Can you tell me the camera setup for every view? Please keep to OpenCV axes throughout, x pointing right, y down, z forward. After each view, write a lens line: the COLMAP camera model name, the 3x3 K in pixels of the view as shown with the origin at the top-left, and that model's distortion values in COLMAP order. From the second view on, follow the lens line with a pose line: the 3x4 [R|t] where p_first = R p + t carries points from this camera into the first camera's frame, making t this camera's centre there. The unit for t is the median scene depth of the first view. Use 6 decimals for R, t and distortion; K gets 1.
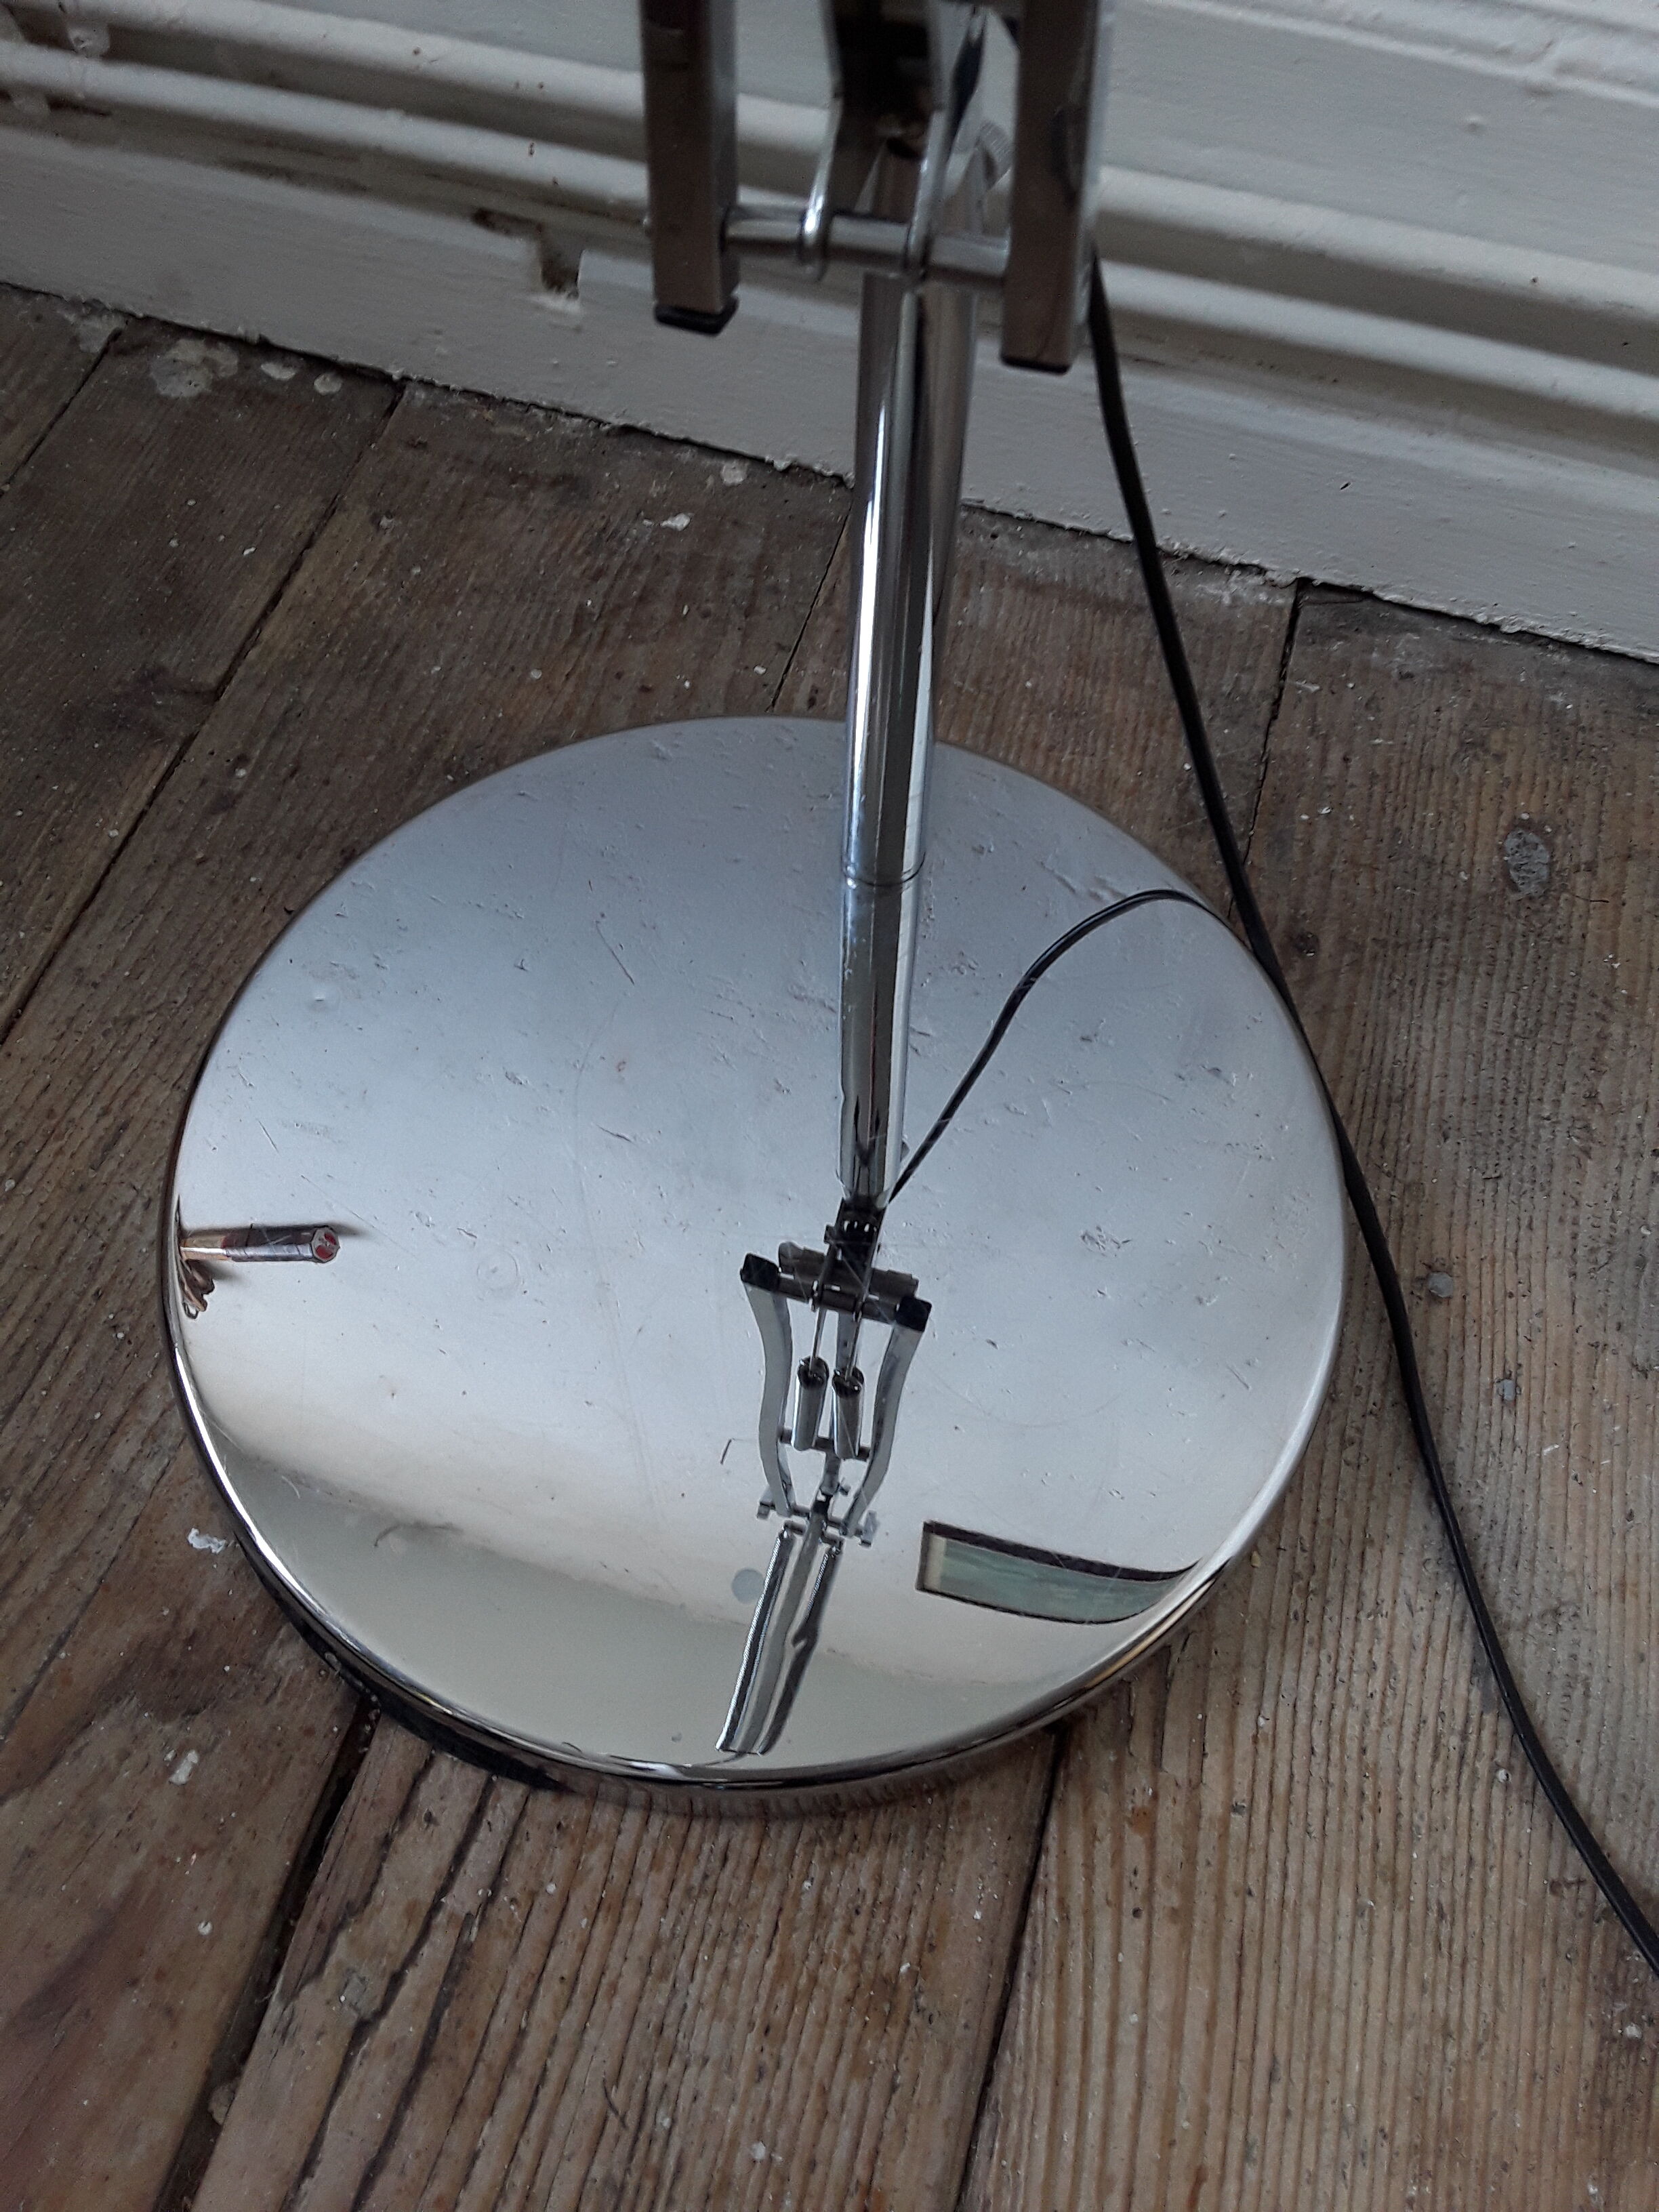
lens RADIAL K [[1837.0, 0, 859.5], [0, 1837.0, 1103.8], [0, 0, 1]] dist [0.154431, -0.223975]
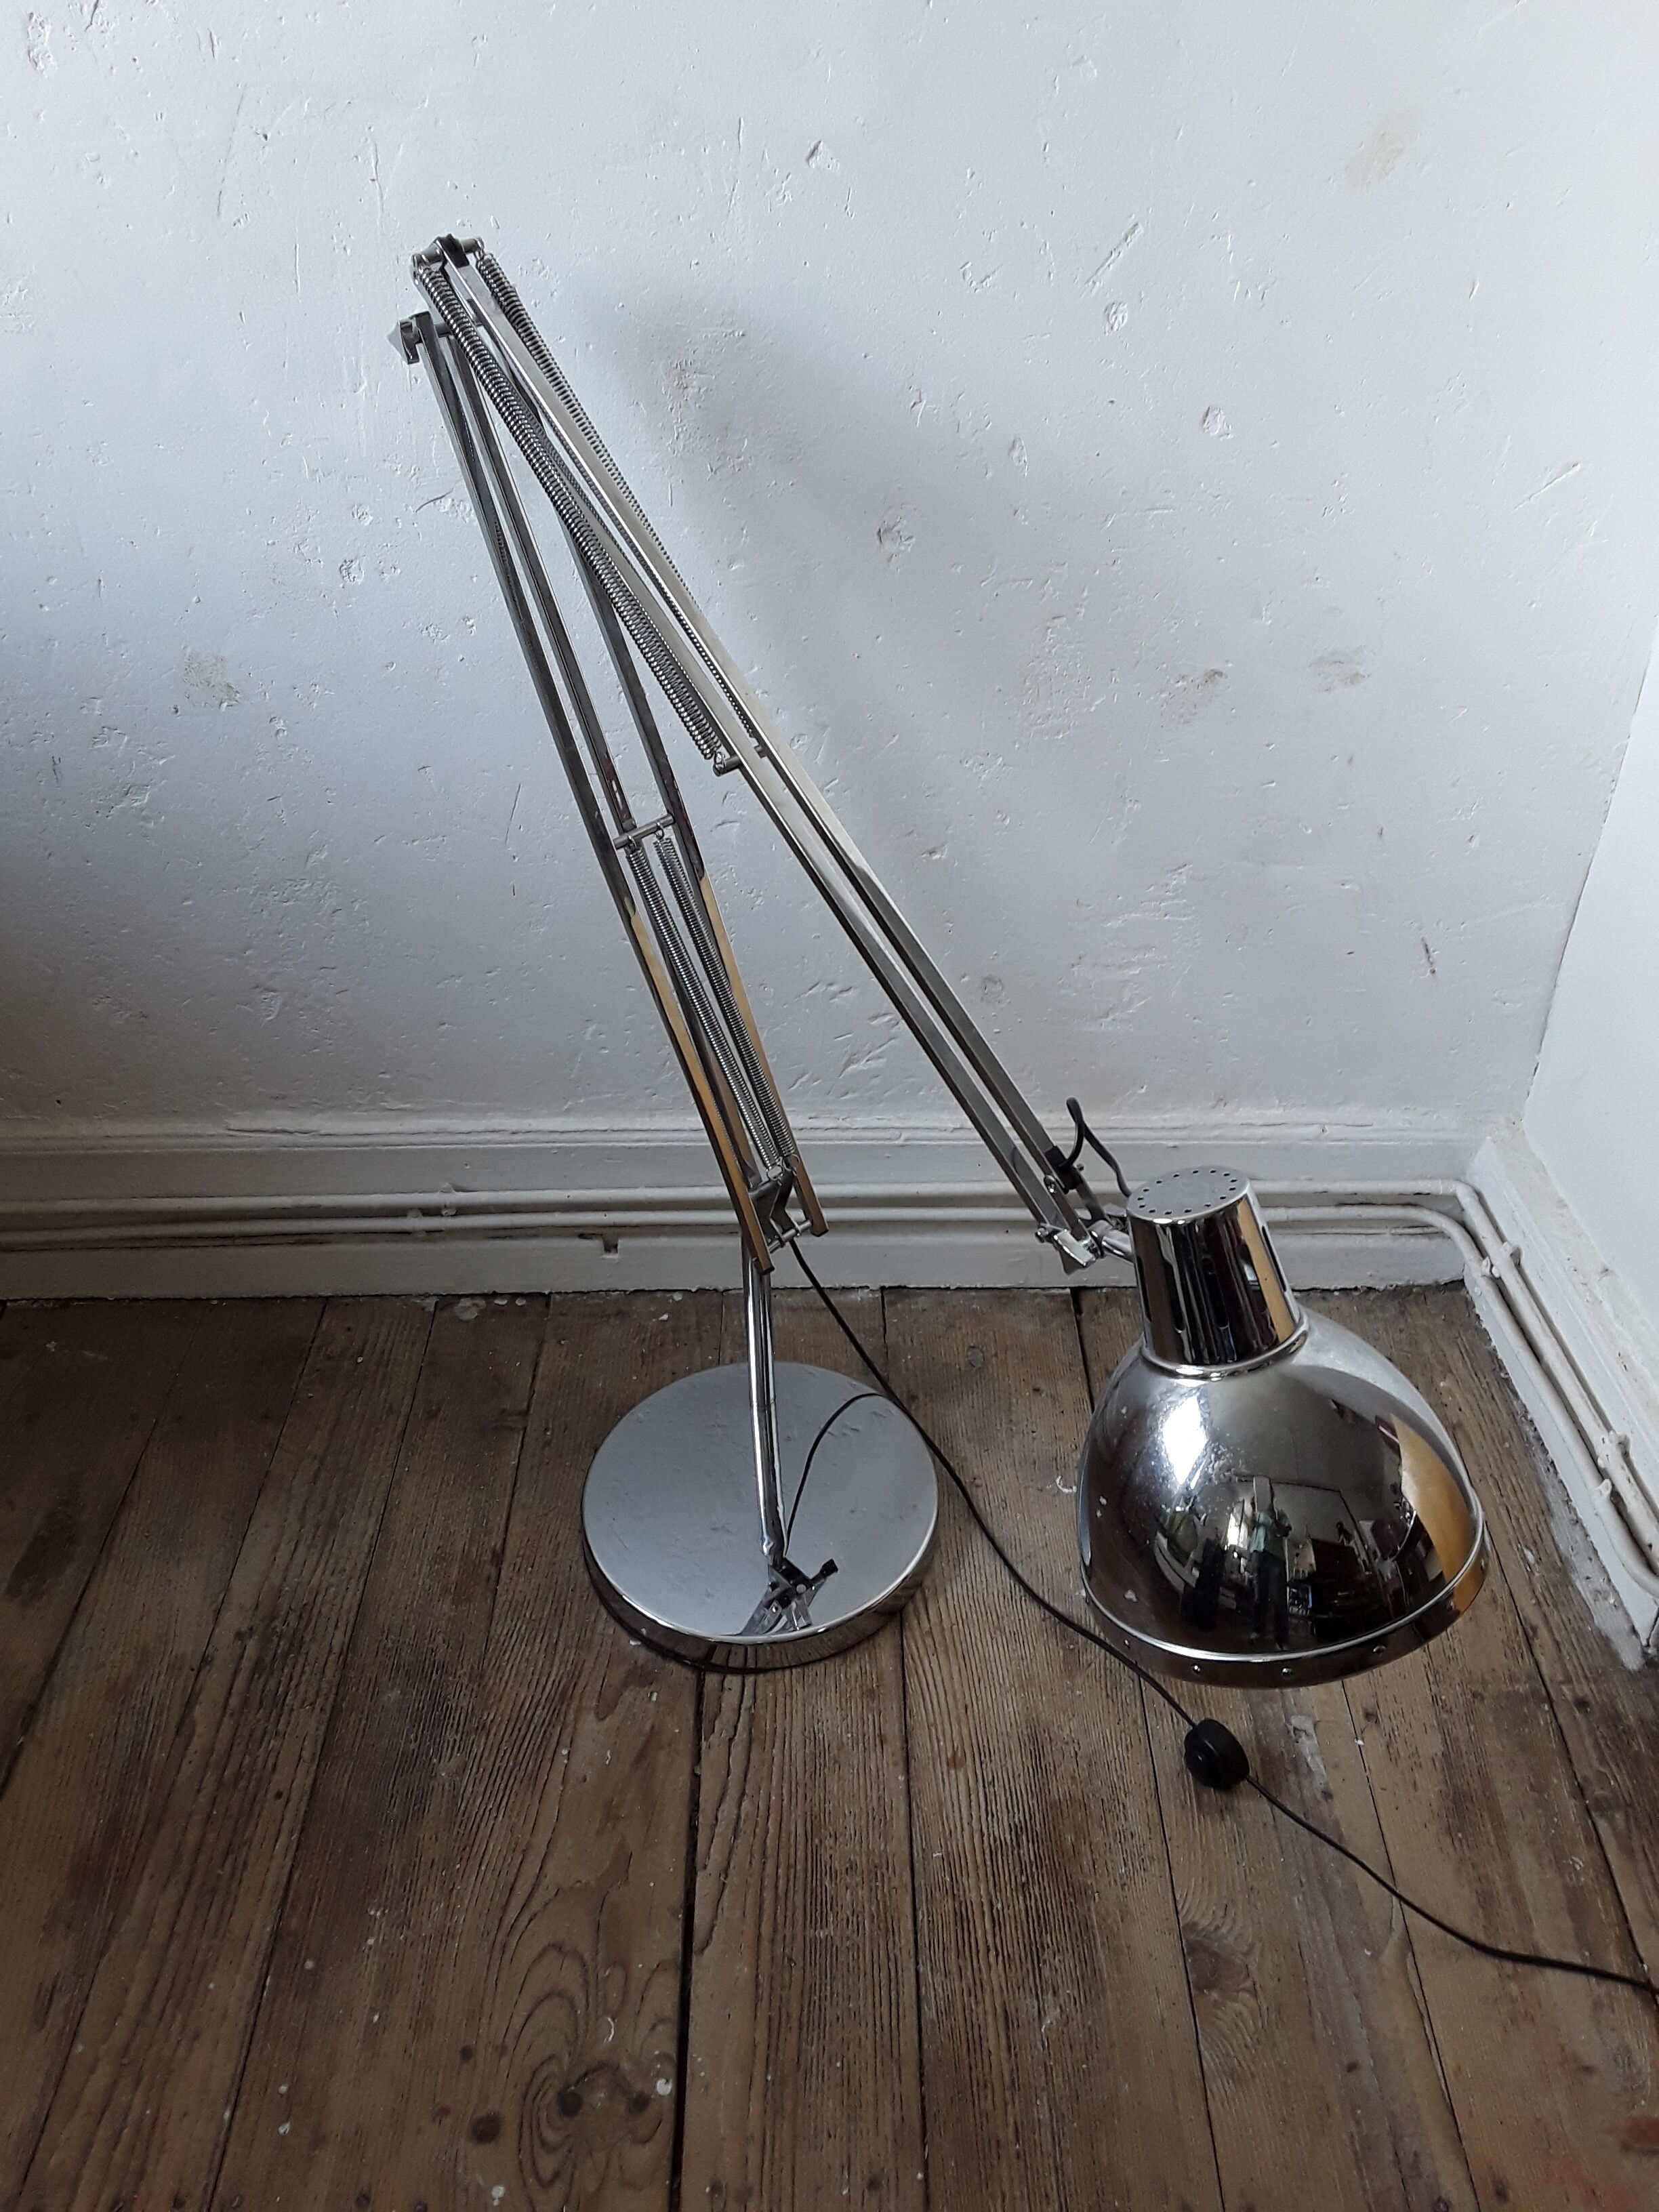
lens RADIAL K [[1837.0, 0, 859.5], [0, 1837.0, 1103.8], [0, 0, 1]] dist [0.154431, -0.223975]
pose [[0.956672, -0.201310, 0.210366, -0.381880], [0.266454, 0.896582, -0.353756, 0.523744], [-0.117395, 0.394481, 0.911374, -1.924991]]
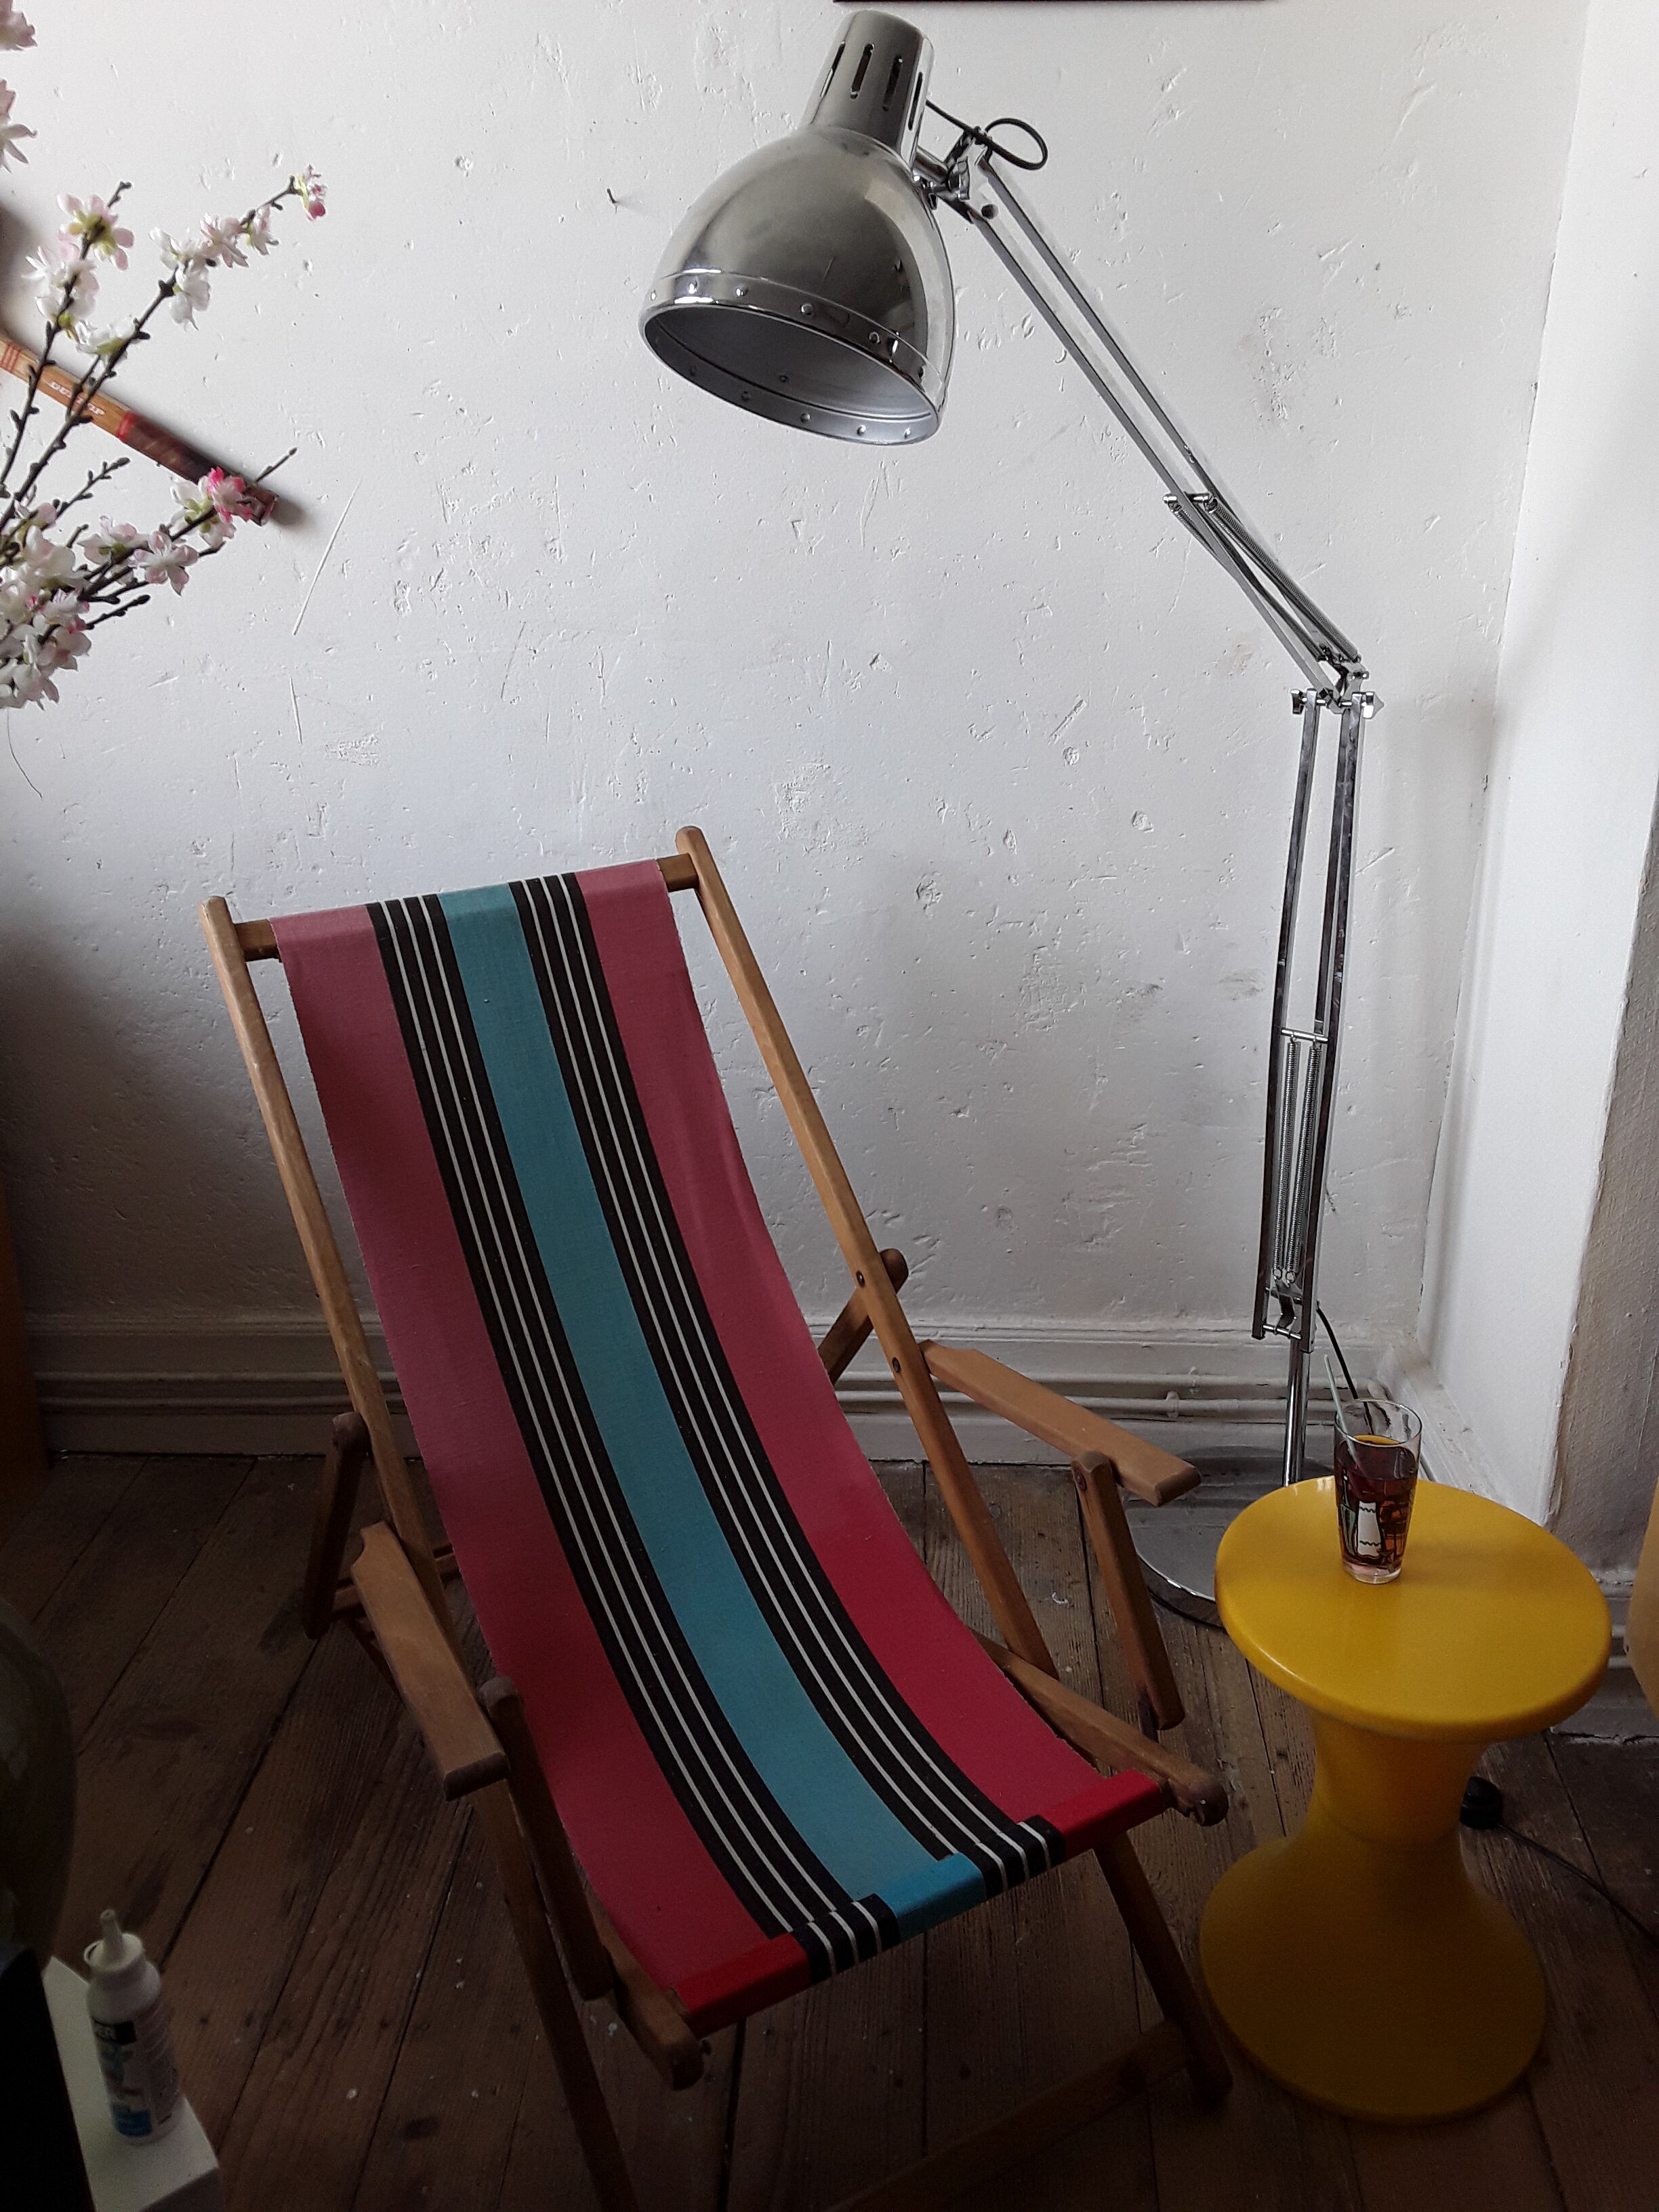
lens RADIAL K [[1837.0, 0, 859.5], [0, 1837.0, 1103.8], [0, 0, 1]] dist [0.154431, -0.223975]
pose [[0.970563, -0.141219, 0.195104, -0.575980], [0.227658, 0.802317, -0.551779, 1.347348], [-0.078614, 0.579953, 0.810848, -2.719405]]
